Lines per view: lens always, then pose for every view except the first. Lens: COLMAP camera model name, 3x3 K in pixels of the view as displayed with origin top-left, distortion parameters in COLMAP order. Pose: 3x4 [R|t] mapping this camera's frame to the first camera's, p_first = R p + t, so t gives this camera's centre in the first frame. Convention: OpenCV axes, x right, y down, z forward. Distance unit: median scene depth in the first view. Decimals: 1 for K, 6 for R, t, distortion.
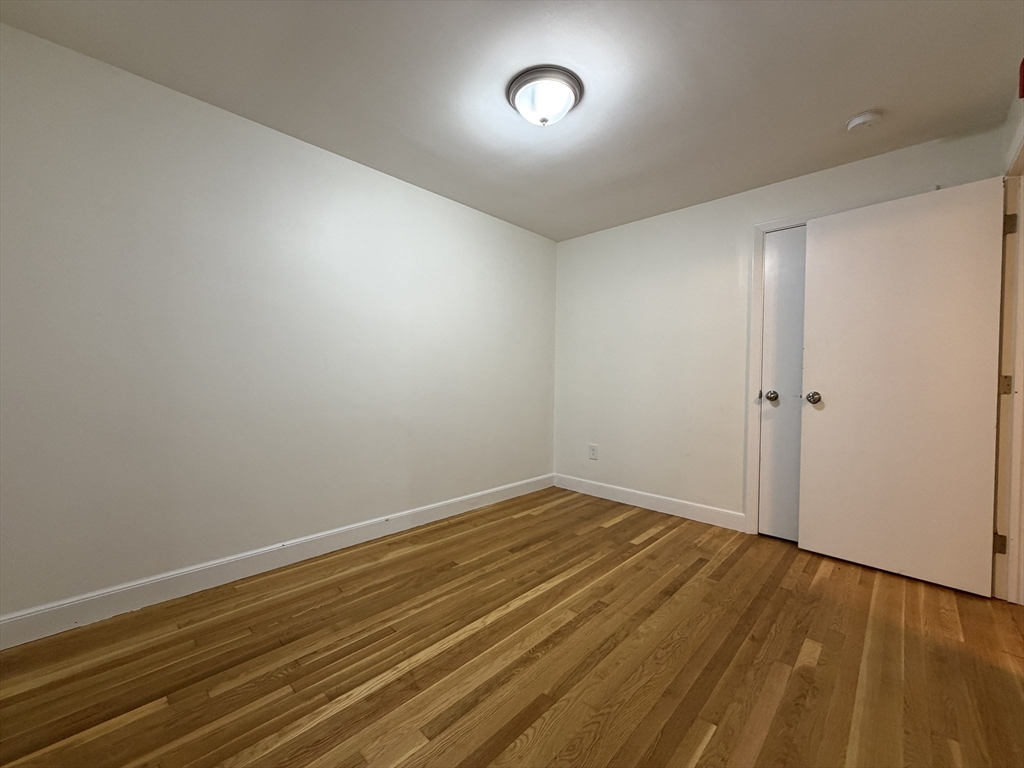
lens RADIAL K [[408.9, 0, 510.2], [0, 408.9, 383.6], [0, 0, 1]] dist [-0.001385, 0.000338]
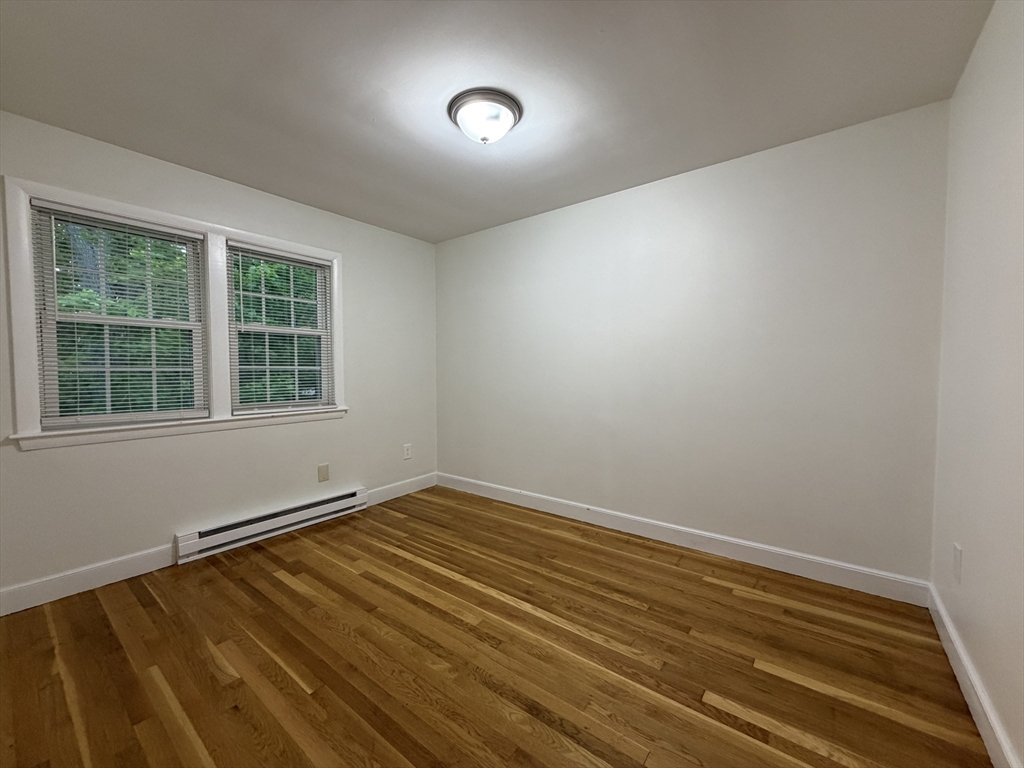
lens RADIAL K [[408.9, 0, 510.2], [0, 408.9, 383.6], [0, 0, 1]] dist [-0.001385, 0.000338]
pose [[0.106493, 0.021750, -0.994076, 0.899788], [-0.011703, 0.999719, 0.020619, -0.036355], [0.994245, 0.009438, 0.106718, 0.760607]]
